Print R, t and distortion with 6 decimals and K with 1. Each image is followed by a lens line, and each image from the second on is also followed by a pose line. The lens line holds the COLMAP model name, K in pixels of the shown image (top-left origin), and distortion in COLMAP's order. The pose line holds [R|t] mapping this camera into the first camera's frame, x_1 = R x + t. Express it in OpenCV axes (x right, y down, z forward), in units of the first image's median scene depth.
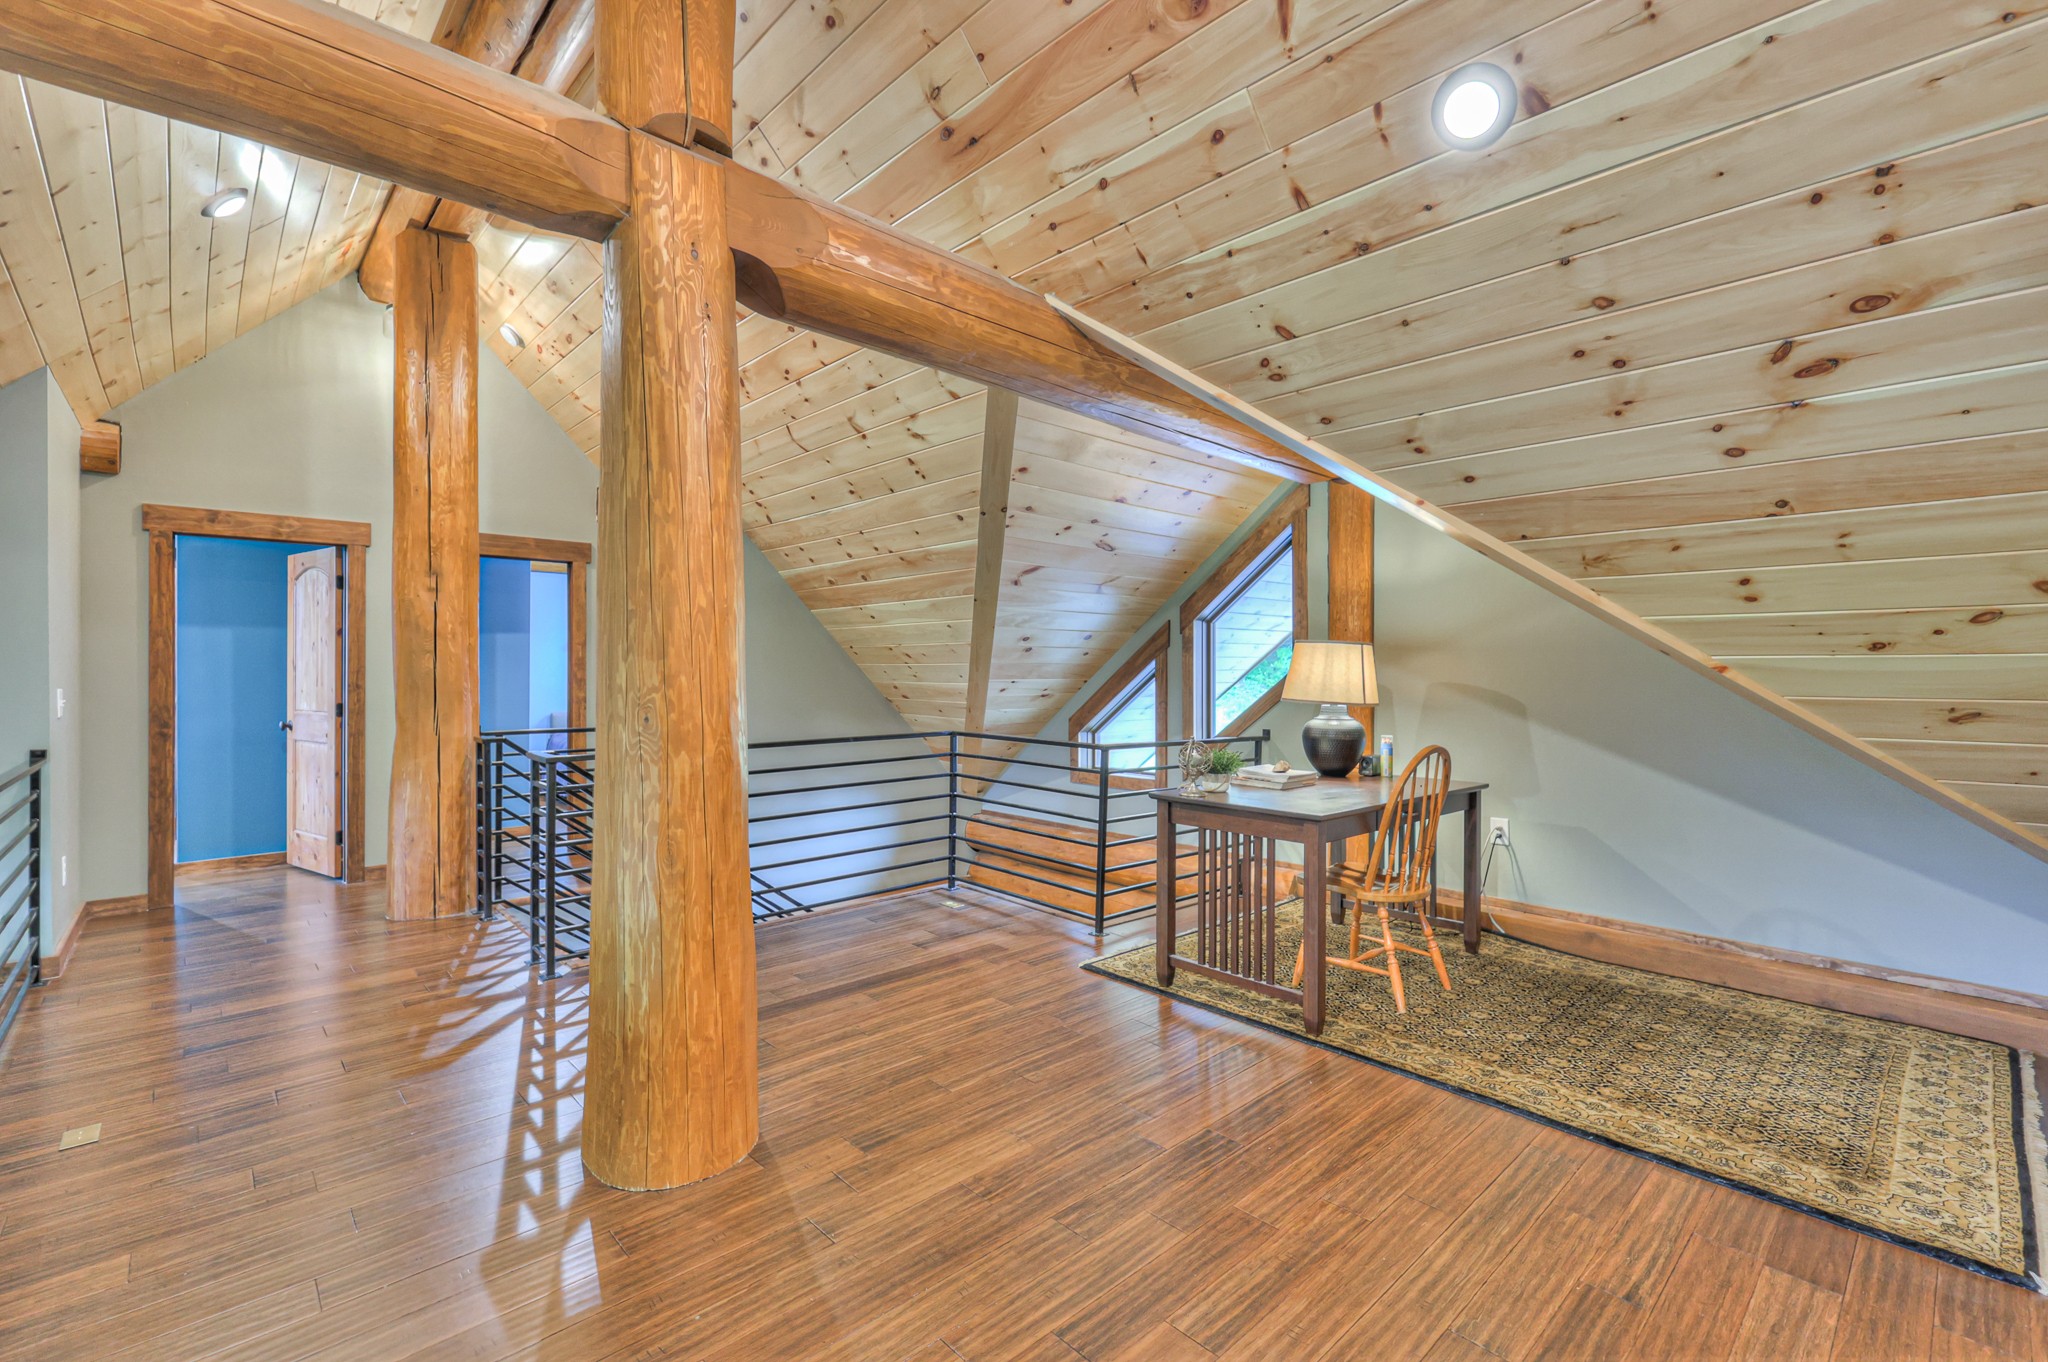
lens RADIAL K [[897.4, 0, 1034.7], [0, 897.4, 675.2], [0, 0, 1]] dist [-0.000159, -0.000586]
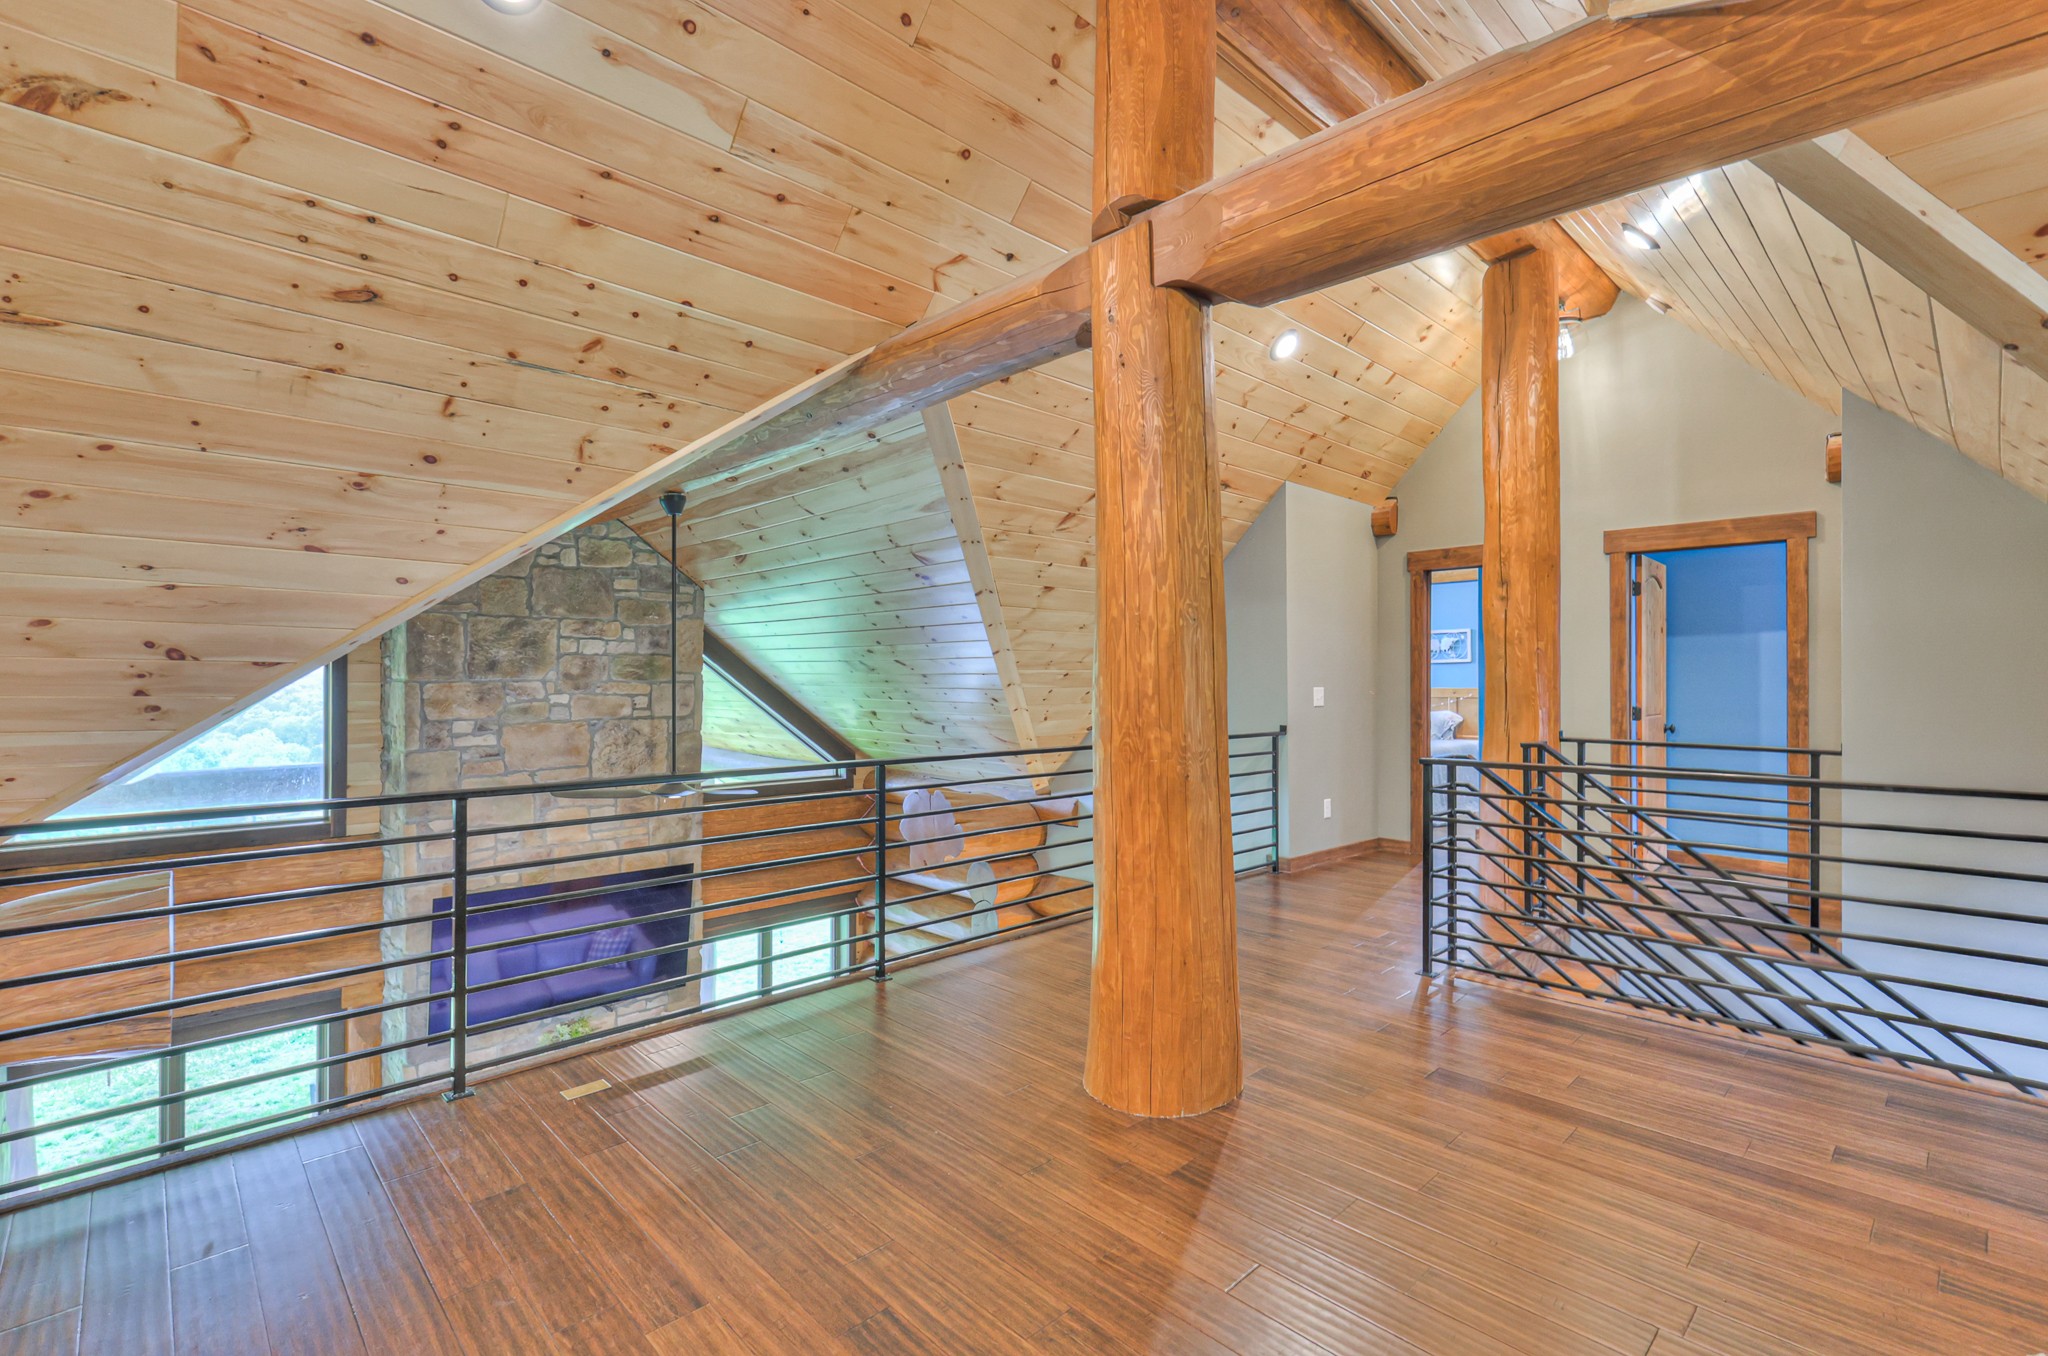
lens RADIAL K [[927.2, 0, 1030.6], [0, 927.2, 677.2], [0, 0, 1]] dist [0.001376, 0.000531]
pose [[0.008018, -0.002782, -0.999964, 0.413369], [-0.004272, 0.999987, -0.002817, 0.002752], [0.999959, 0.004294, 0.008006, 0.434689]]
